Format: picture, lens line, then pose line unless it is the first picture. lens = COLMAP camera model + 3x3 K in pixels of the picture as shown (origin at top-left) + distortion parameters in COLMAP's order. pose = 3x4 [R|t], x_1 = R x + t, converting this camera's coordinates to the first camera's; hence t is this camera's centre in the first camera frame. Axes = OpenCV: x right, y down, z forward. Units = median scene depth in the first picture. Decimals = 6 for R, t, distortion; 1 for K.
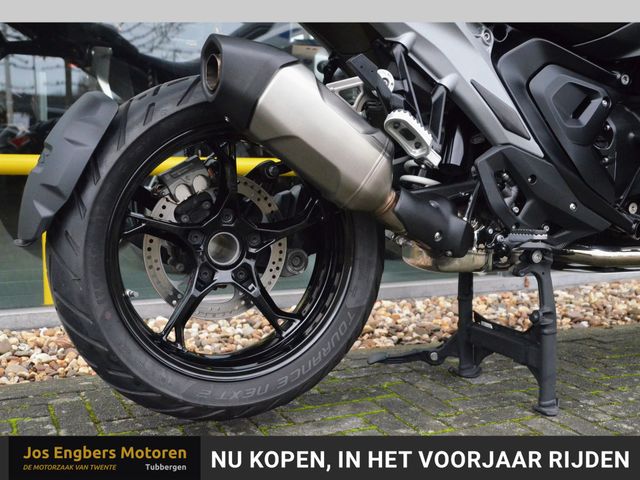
lens RADIAL K [[787.7, 0, 320.0], [0, 787.7, 240.0], [0, 0, 1]] dist [-0.152052, 0.780156]
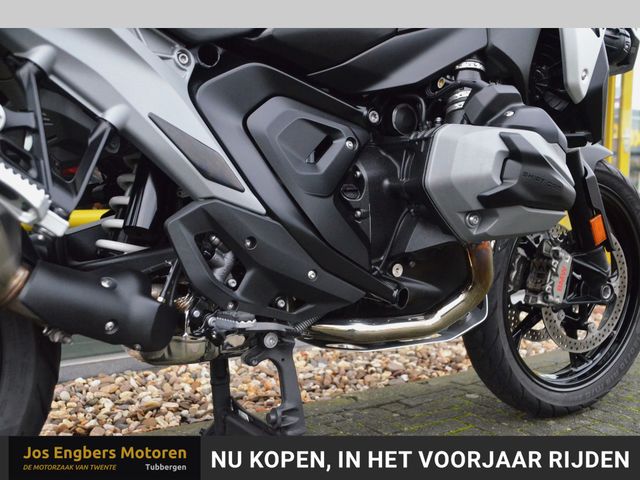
lens RADIAL K [[727.1, 0, 320.0], [0, 727.1, 240.0], [0, 0, 1]] dist [0.009178, 0.059723]
pose [[0.987868, -0.029227, 0.152520, 0.220943], [0.037175, 0.998081, -0.049521, -0.040917], [-0.150780, 0.054590, 0.987059, 0.274471]]
